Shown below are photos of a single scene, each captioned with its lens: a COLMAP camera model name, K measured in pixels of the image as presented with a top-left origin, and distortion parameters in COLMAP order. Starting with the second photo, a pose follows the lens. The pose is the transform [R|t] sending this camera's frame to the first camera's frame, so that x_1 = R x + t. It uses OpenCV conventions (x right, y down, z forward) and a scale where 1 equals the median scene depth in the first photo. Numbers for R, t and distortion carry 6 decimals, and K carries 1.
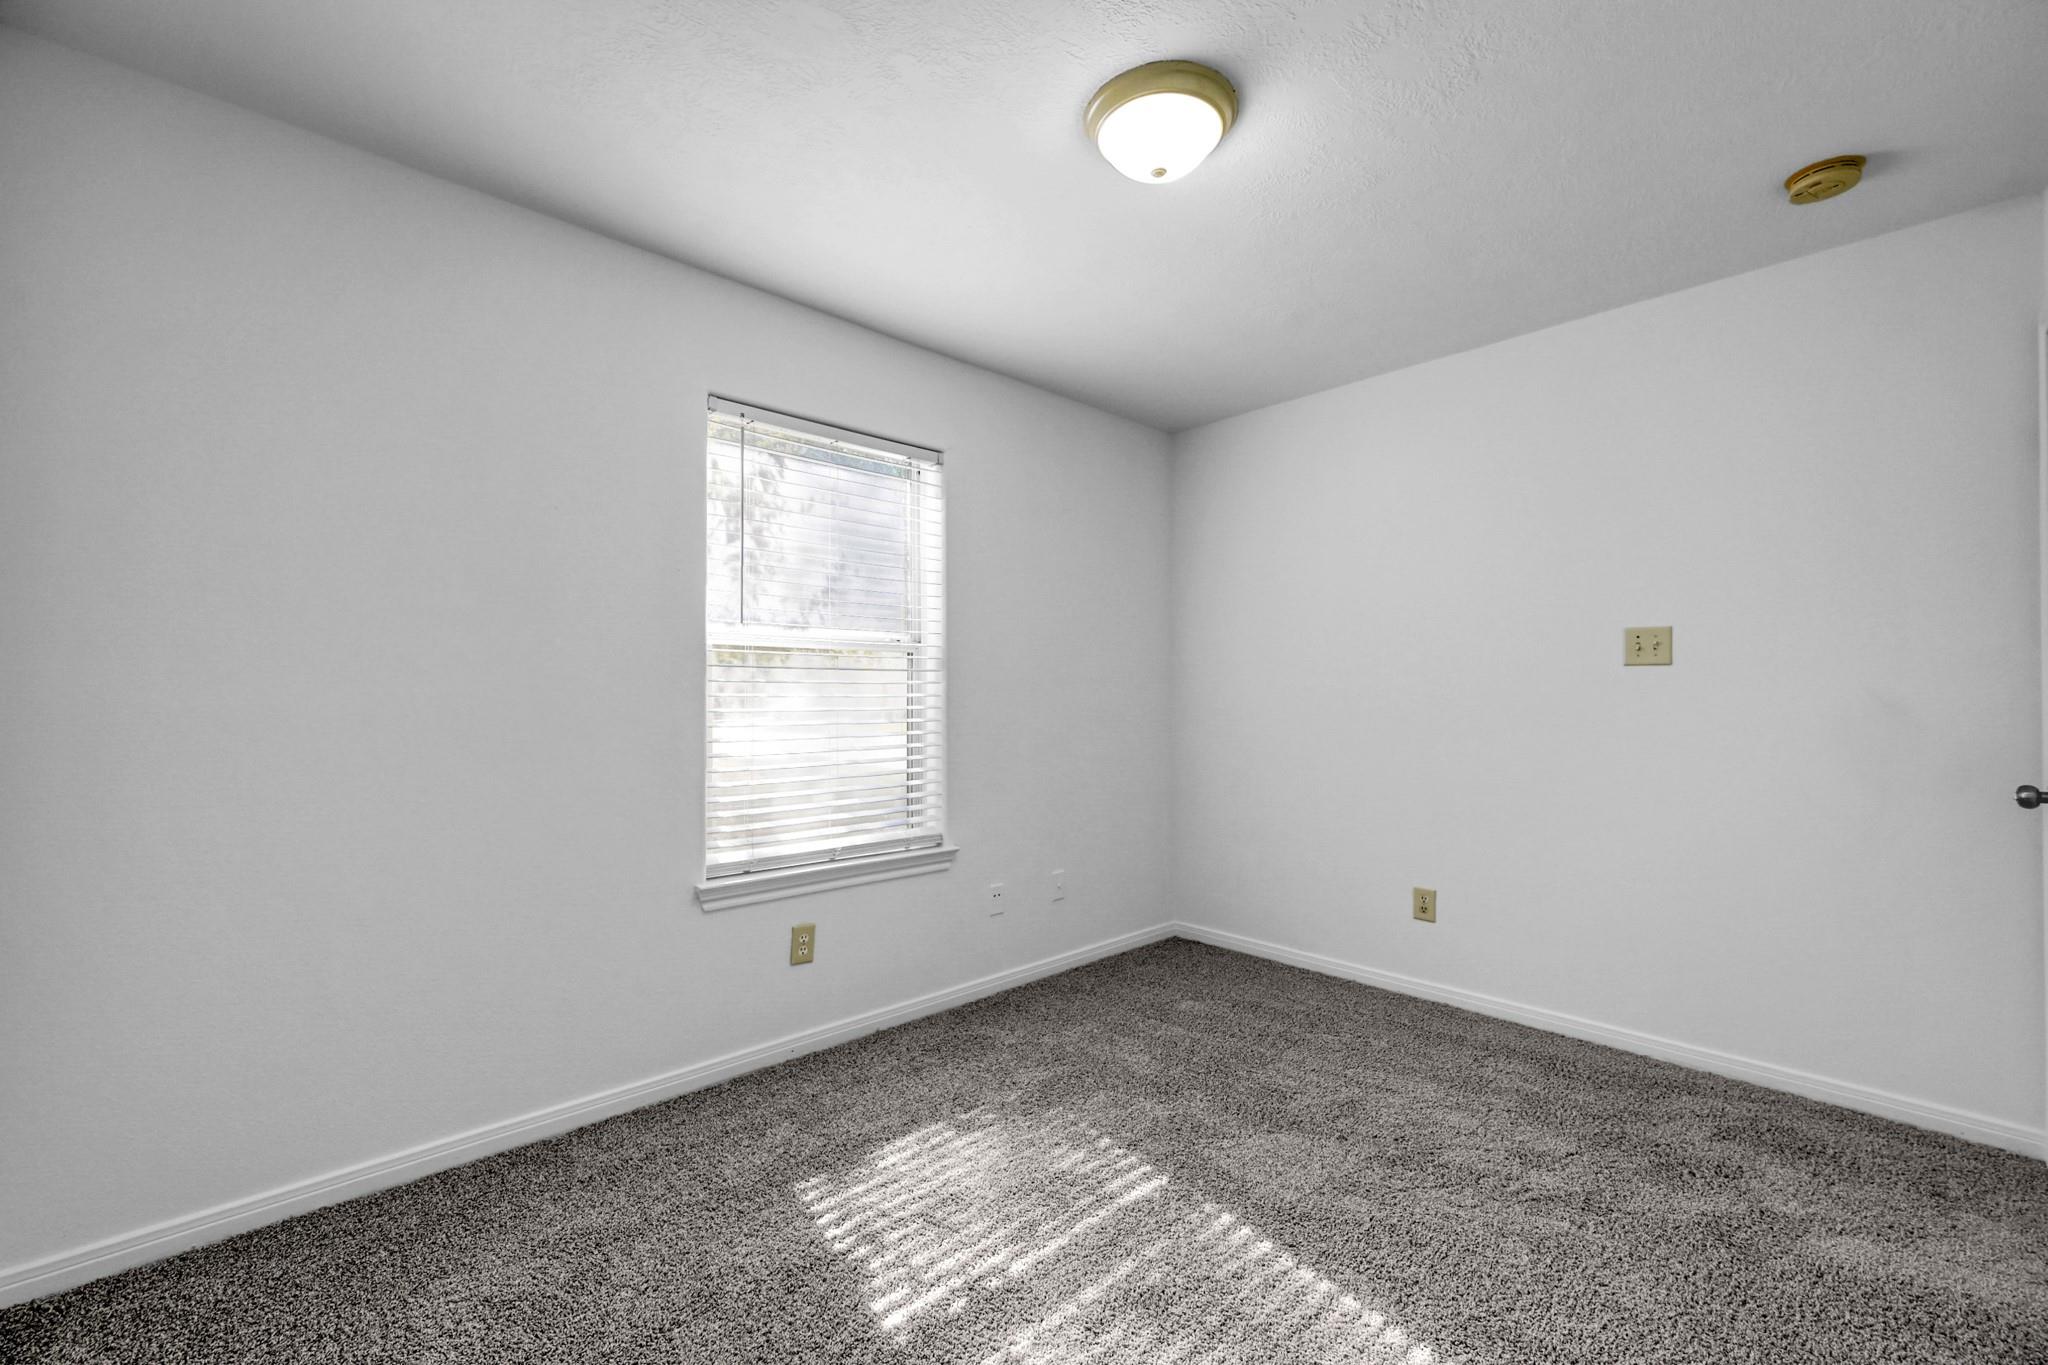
lens RADIAL K [[826.4, 0, 1012.1], [0, 826.4, 683.0], [0, 0, 1]] dist [-0.008398, -0.000095]
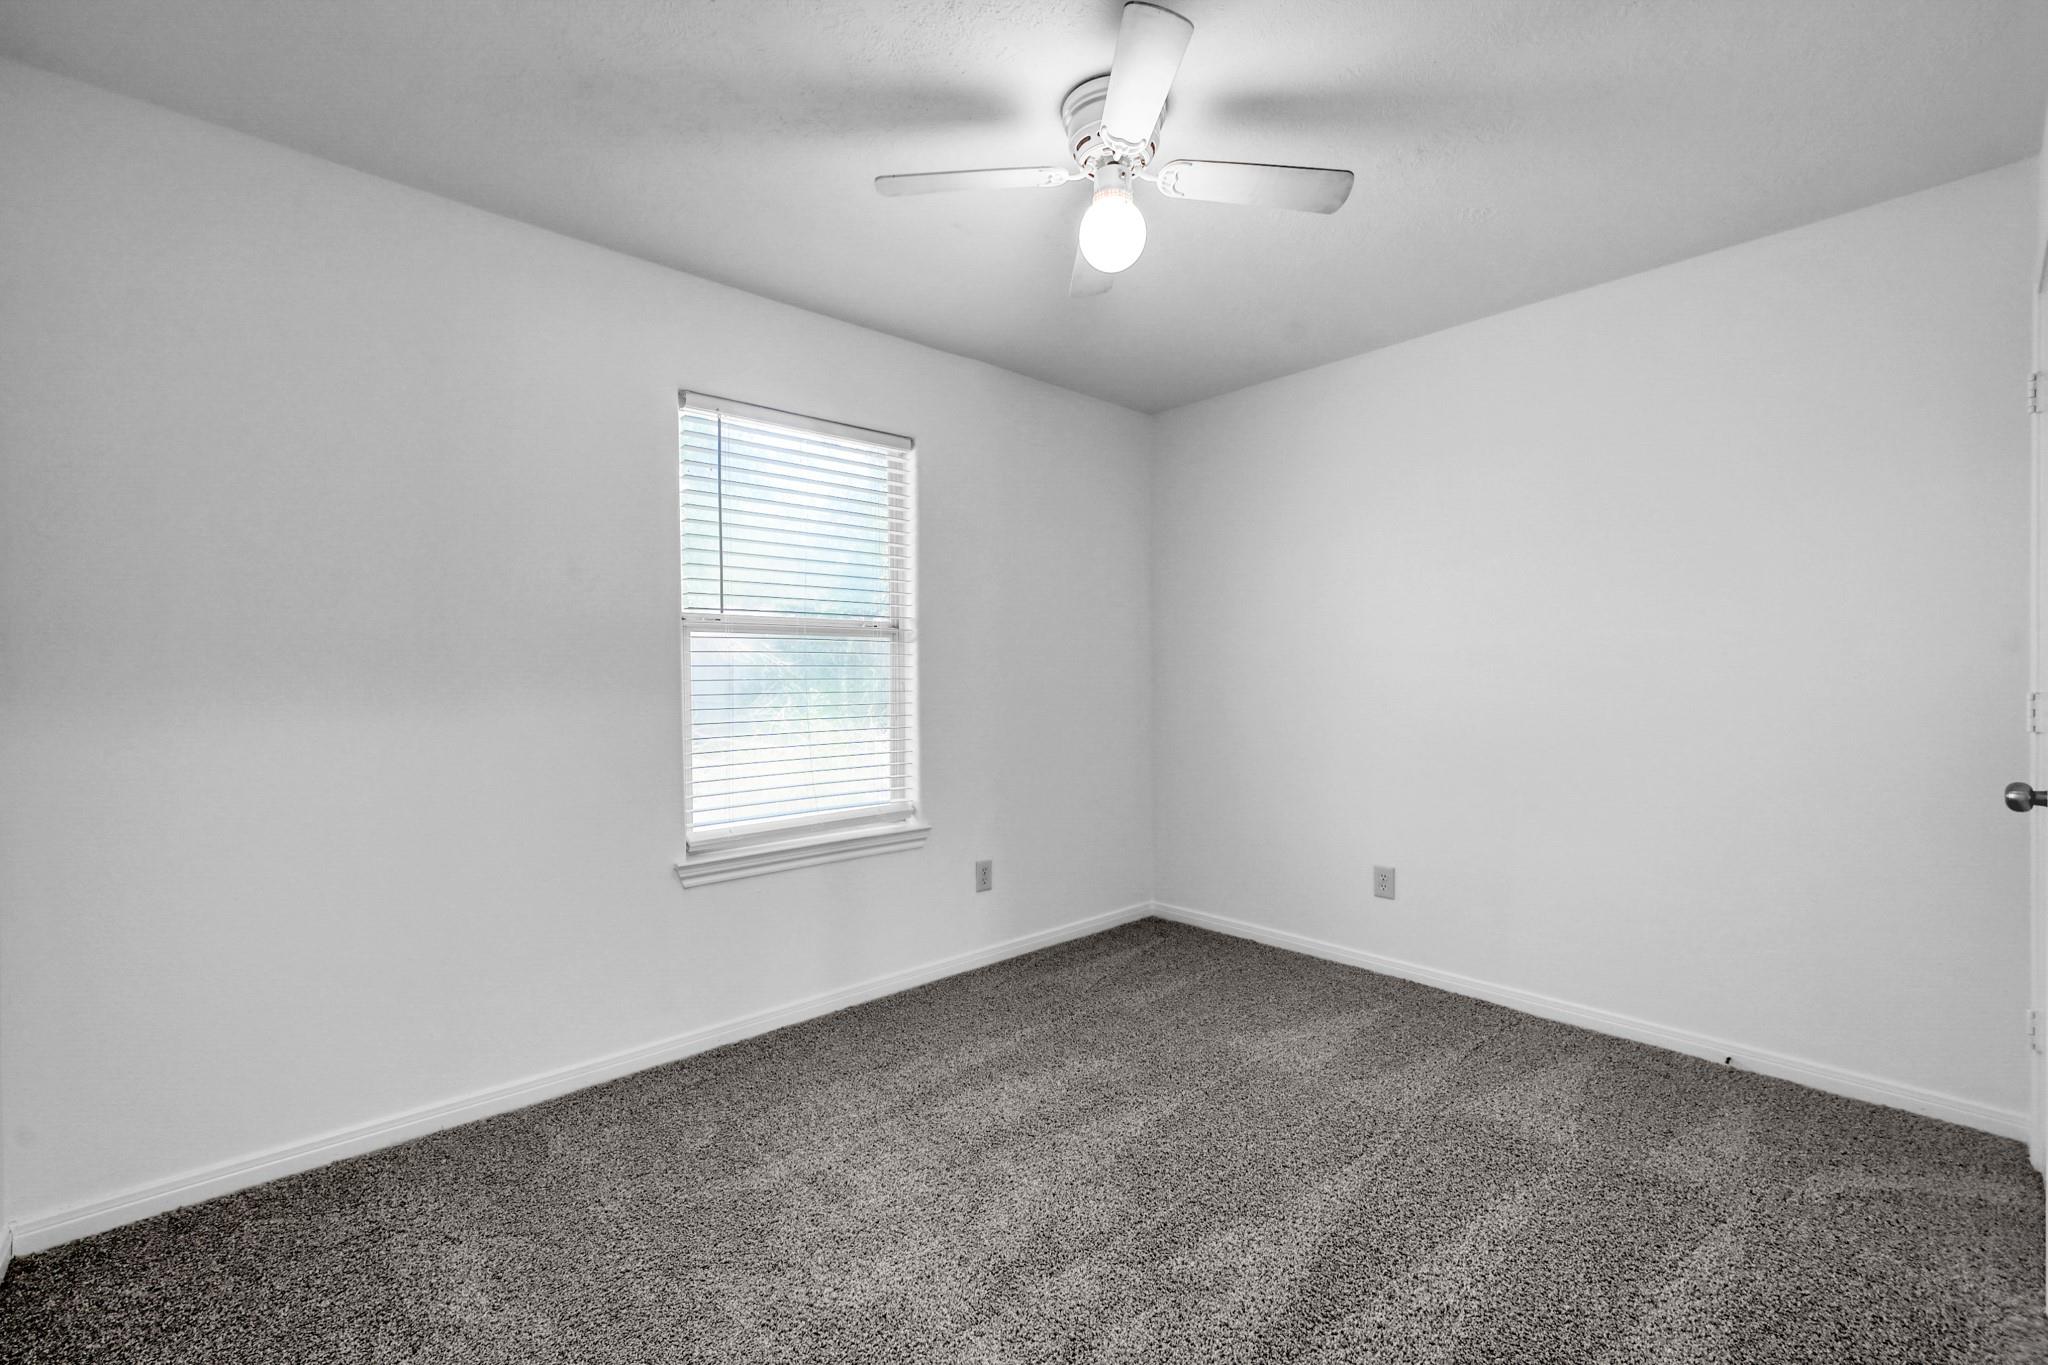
lens RADIAL K [[895.6, 0, 1037.3], [0, 895.6, 678.9], [0, 0, 1]] dist [-0.000655, 0.000130]
pose [[0.999439, -0.006309, -0.032897, 0.096733], [0.006772, 0.999879, 0.013987, 0.000302], [0.032805, -0.014202, 0.999361, -0.098314]]
